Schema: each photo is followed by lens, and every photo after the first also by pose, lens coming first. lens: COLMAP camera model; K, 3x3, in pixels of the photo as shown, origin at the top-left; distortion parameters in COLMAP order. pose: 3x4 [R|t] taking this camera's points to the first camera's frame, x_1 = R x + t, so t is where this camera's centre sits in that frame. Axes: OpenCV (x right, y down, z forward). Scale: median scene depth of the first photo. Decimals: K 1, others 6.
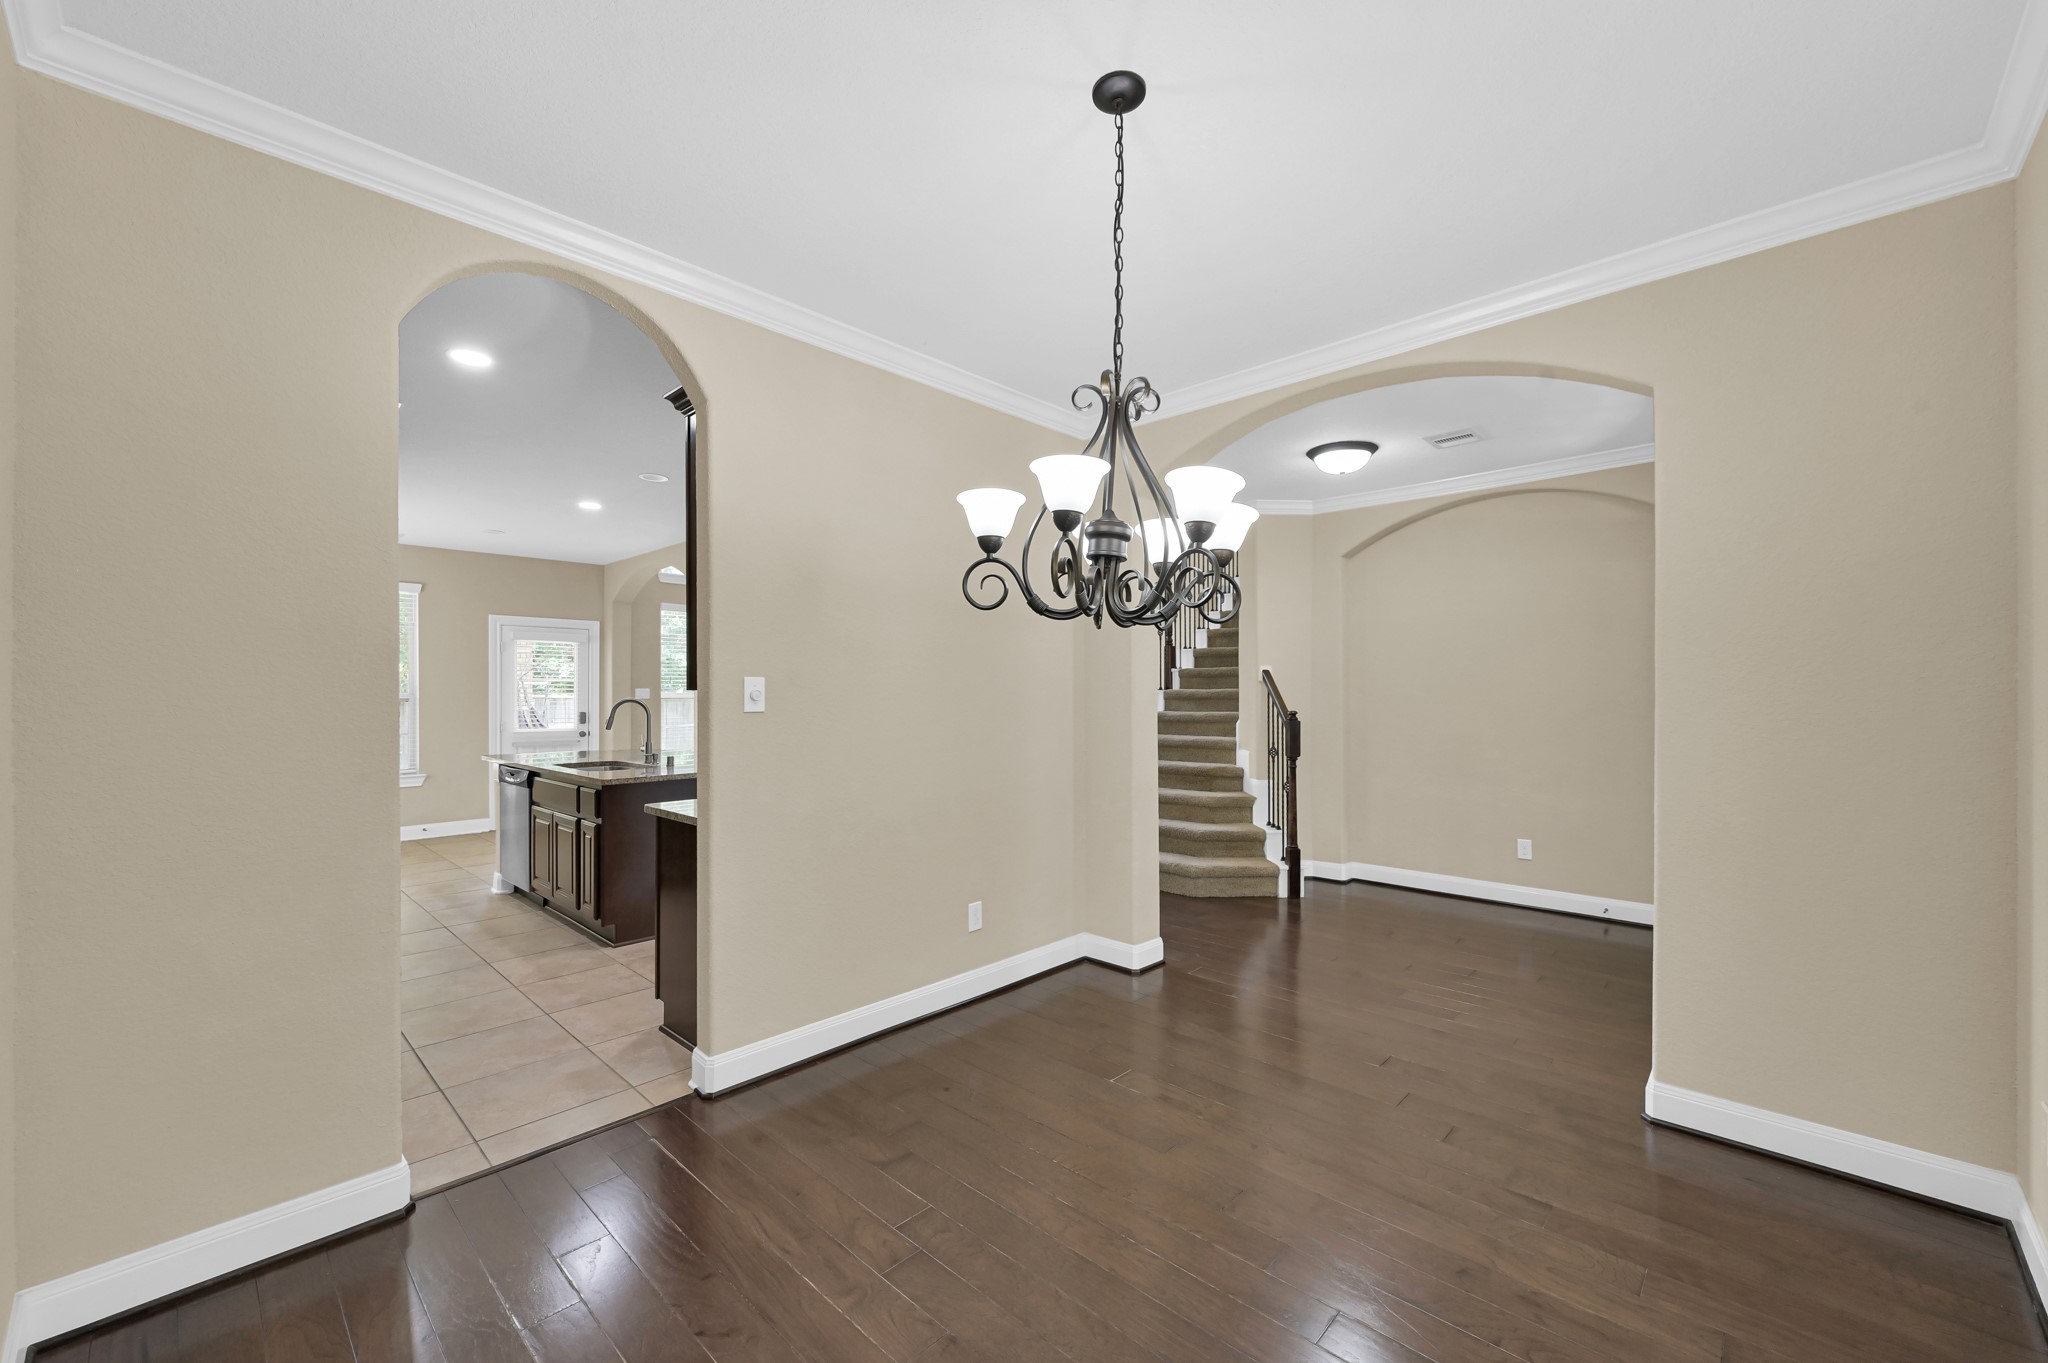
lens RADIAL K [[823.7, 0, 1025.2], [0, 823.7, 689.0], [0, 0, 1]] dist [0.000467, 0.000033]
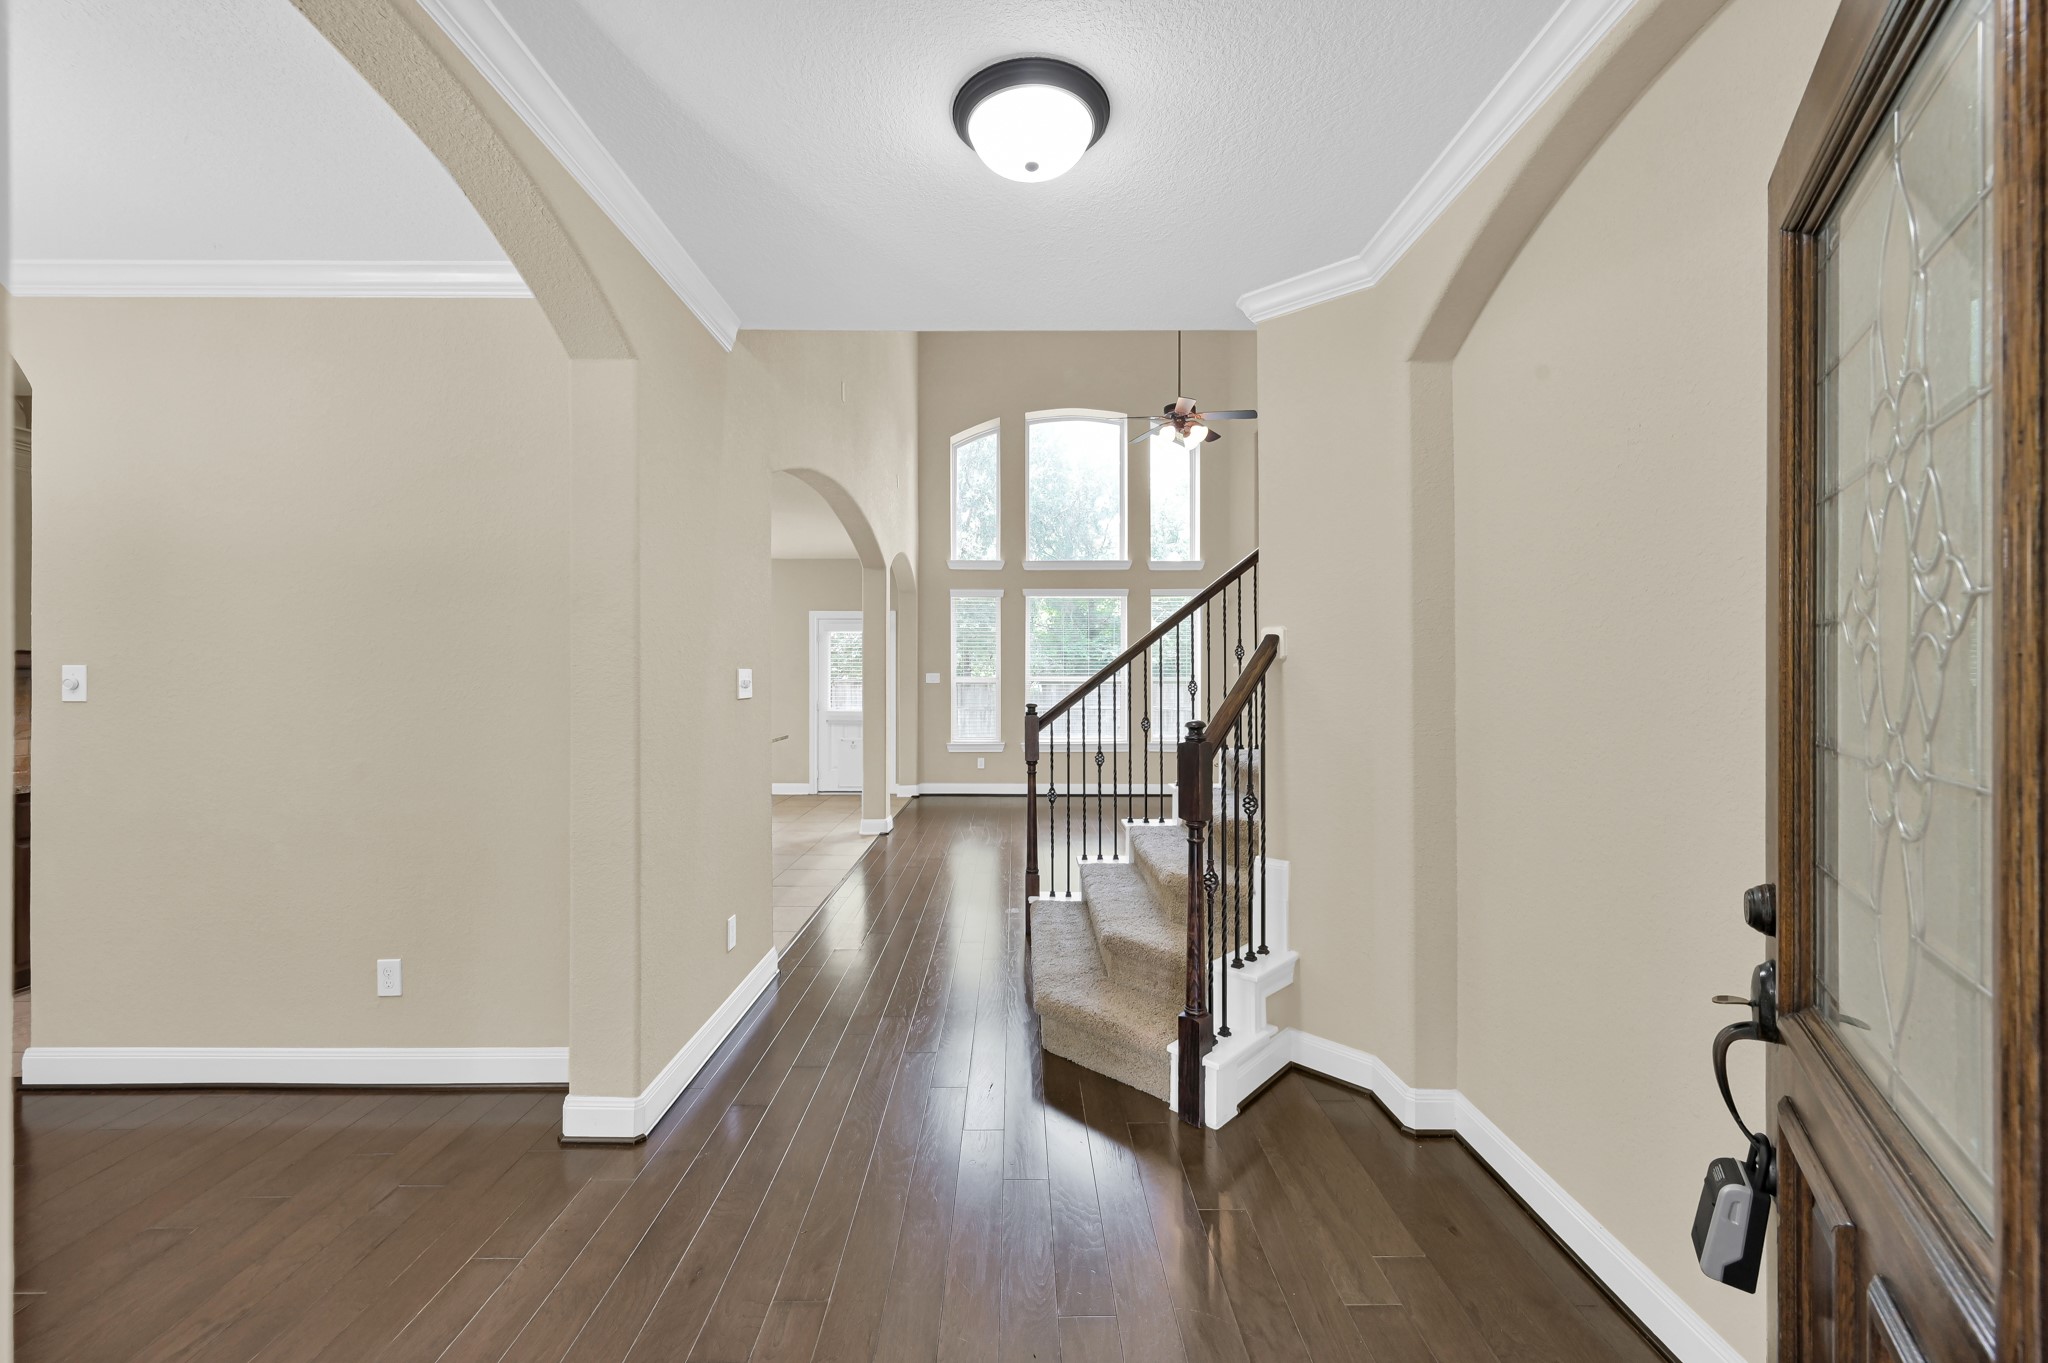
lens RADIAL K [[810.8, 0, 1022.3], [0, 810.8, 676.2], [0, 0, 1]] dist [-0.001468, -0.000129]
pose [[0.701085, 0.004898, -0.713061, 0.787562], [-0.002428, 0.999987, 0.004481, -0.005196], [0.713074, -0.001410, 0.701087, 0.802163]]
